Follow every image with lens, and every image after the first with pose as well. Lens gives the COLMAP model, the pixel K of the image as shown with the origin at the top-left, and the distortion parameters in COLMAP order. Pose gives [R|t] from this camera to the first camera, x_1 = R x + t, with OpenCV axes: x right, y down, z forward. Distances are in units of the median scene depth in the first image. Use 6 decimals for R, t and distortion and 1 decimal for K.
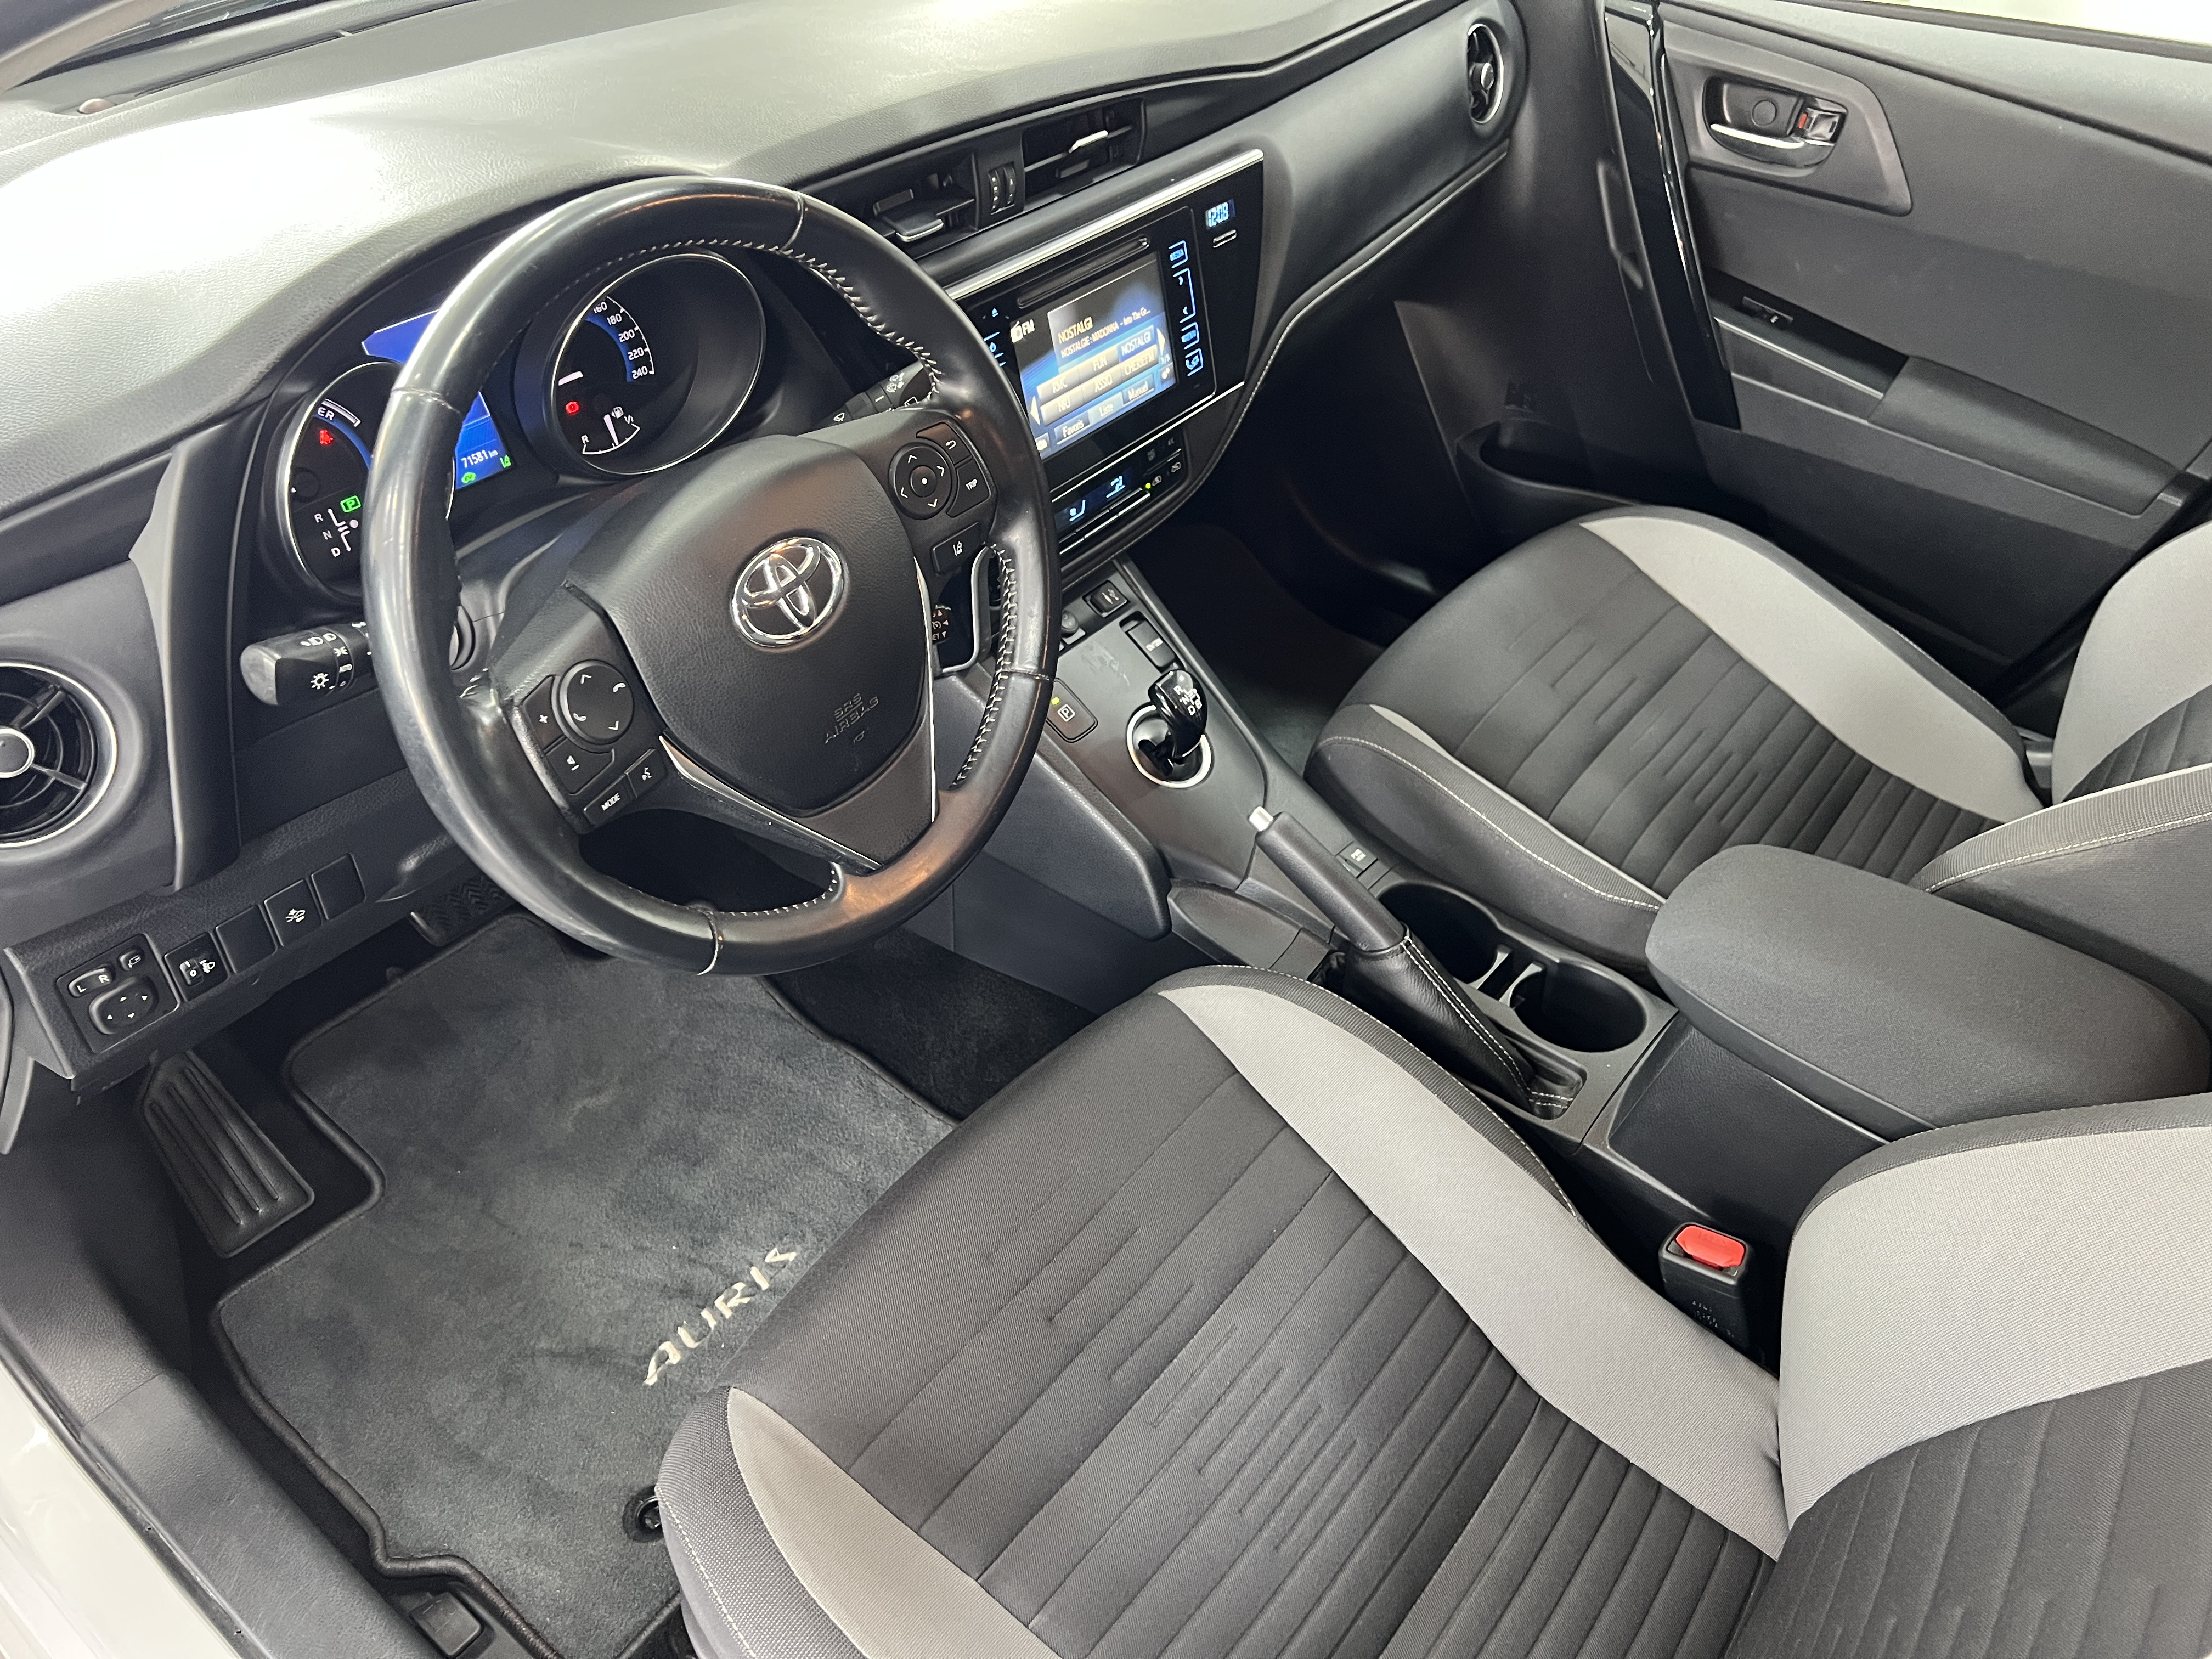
lens RADIAL K [[1674.3, 0, 1107.3], [0, 1674.3, 835.4], [0, 0, 1]] dist [0.004730, 0.003652]
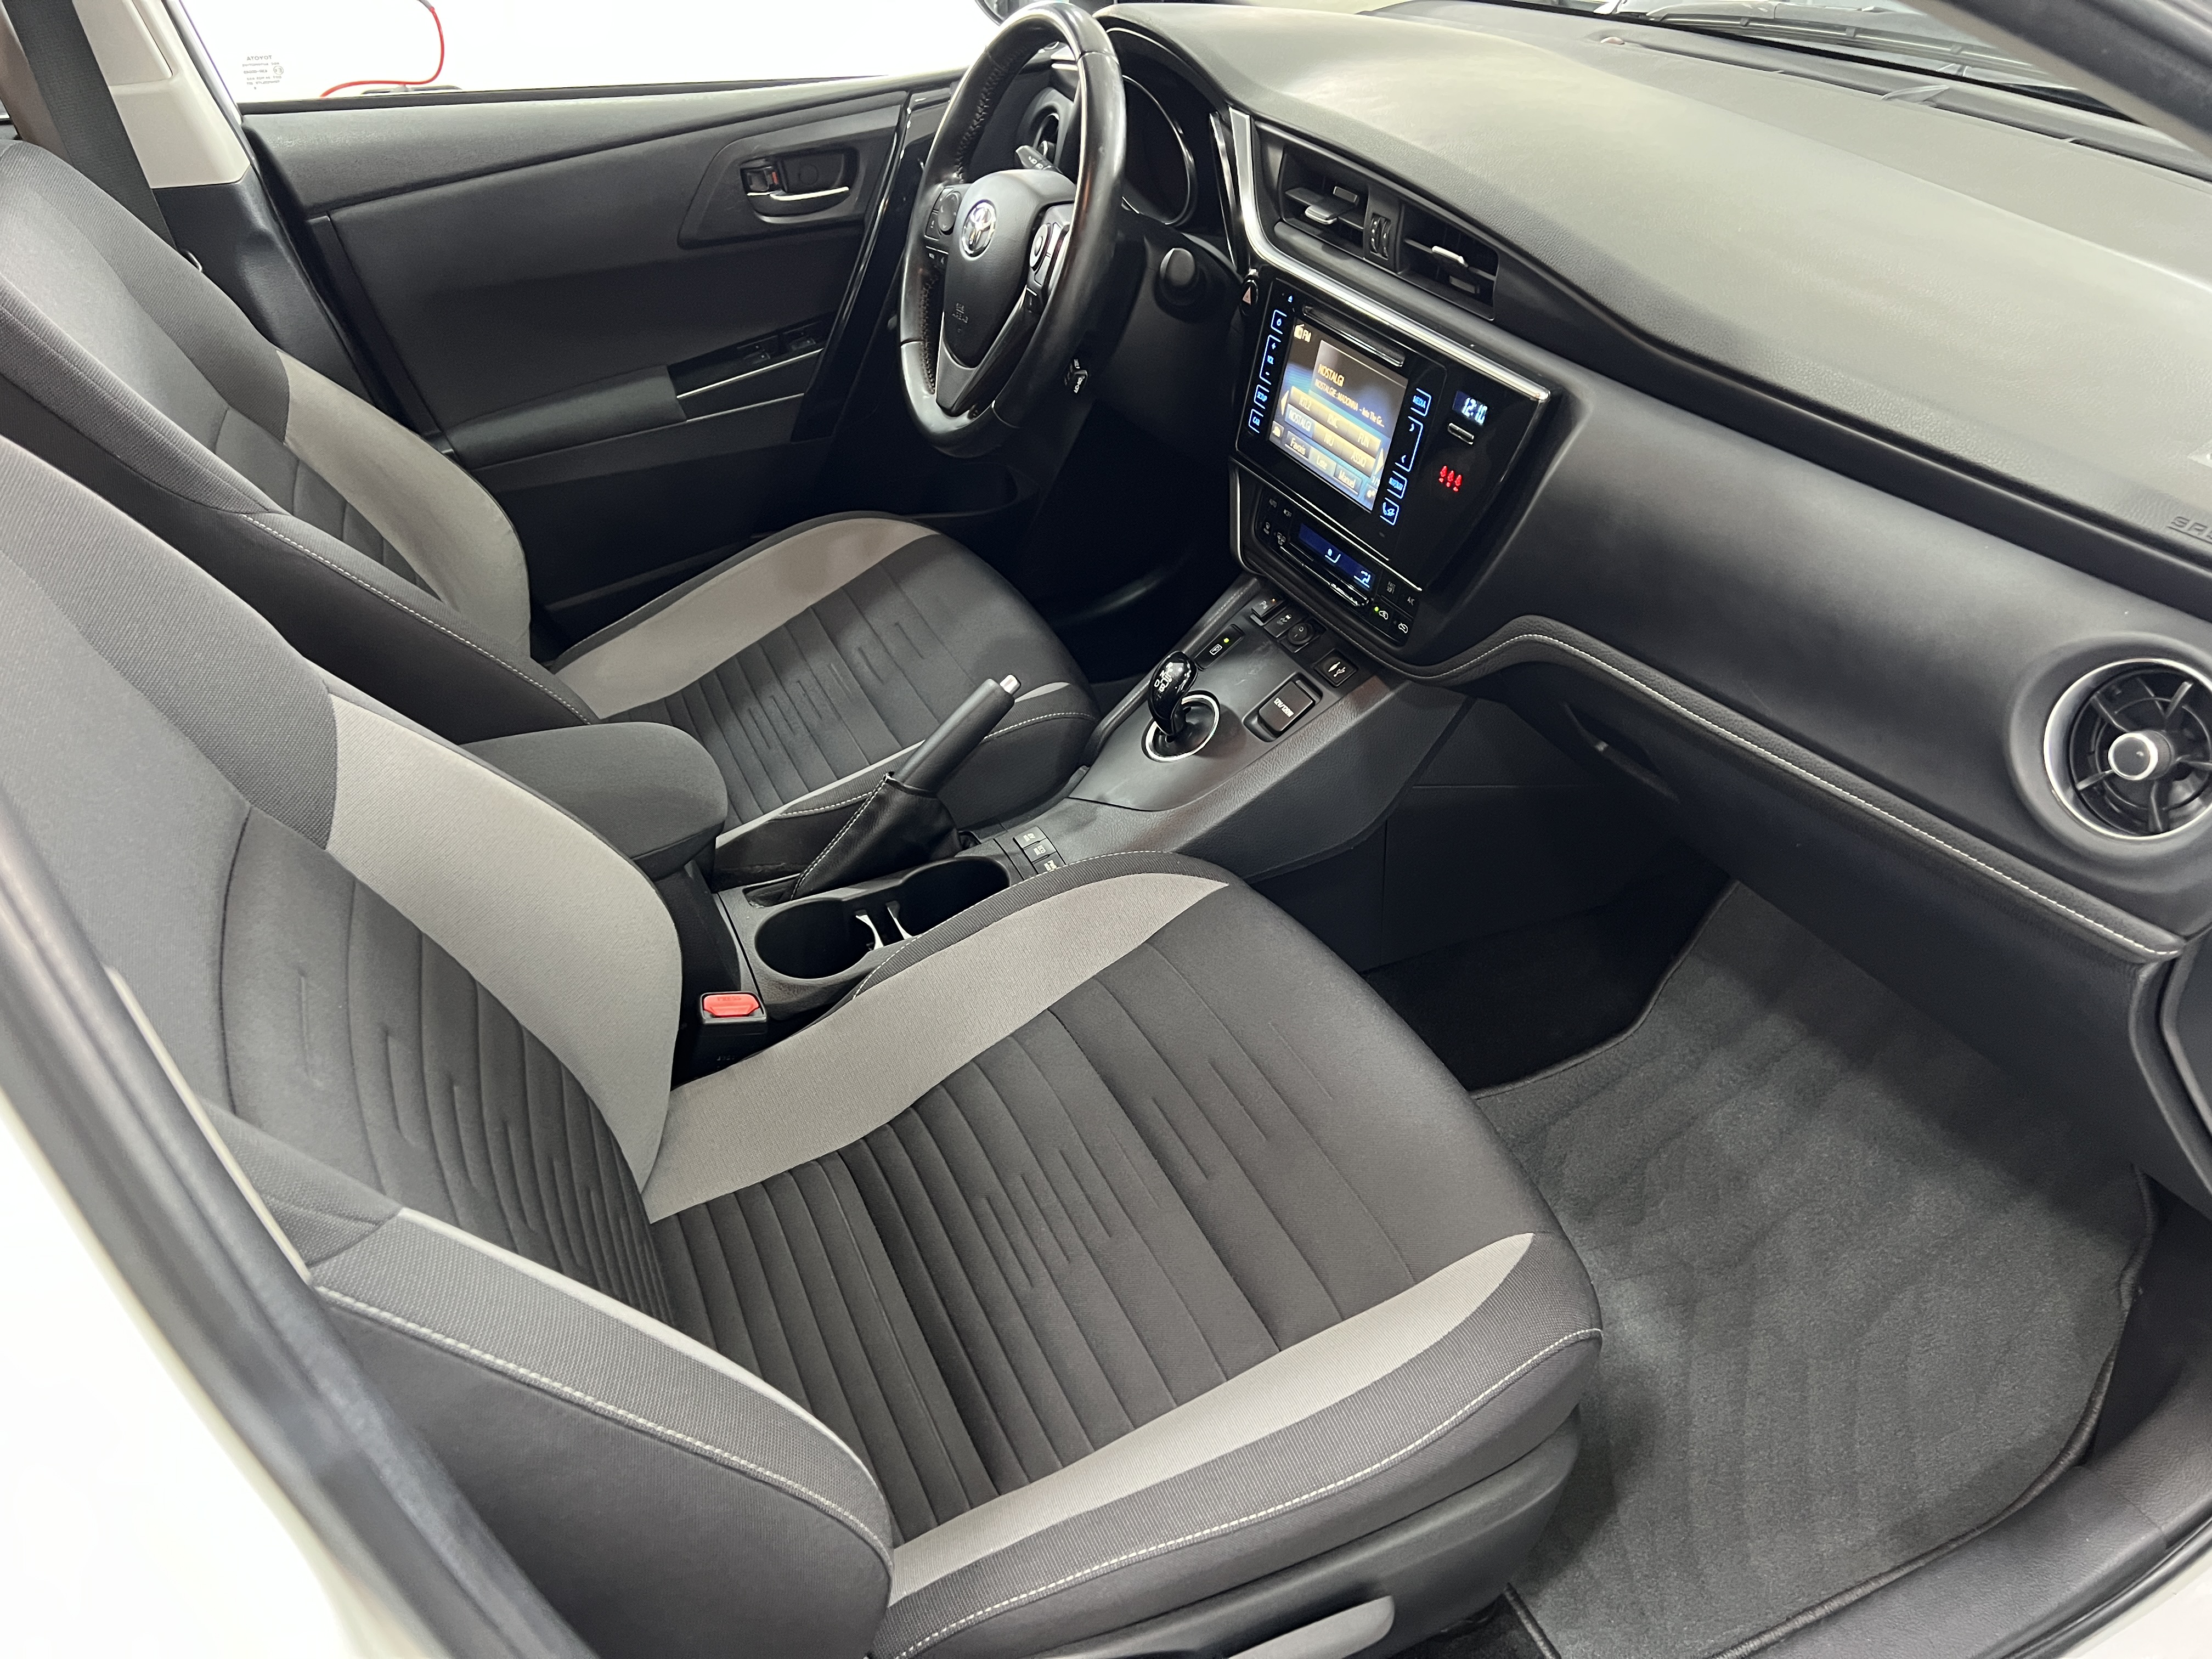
lens RADIAL K [[1674.3, 0, 1106.8], [0, 1674.3, 824.7], [0, 0, 1]] dist [0.004730, 0.003652]
pose [[-0.469080, 0.496016, -0.730706, 0.981848], [-0.558297, 0.474539, 0.680527, -0.816049], [0.684301, 0.727173, 0.054328, 1.045724]]
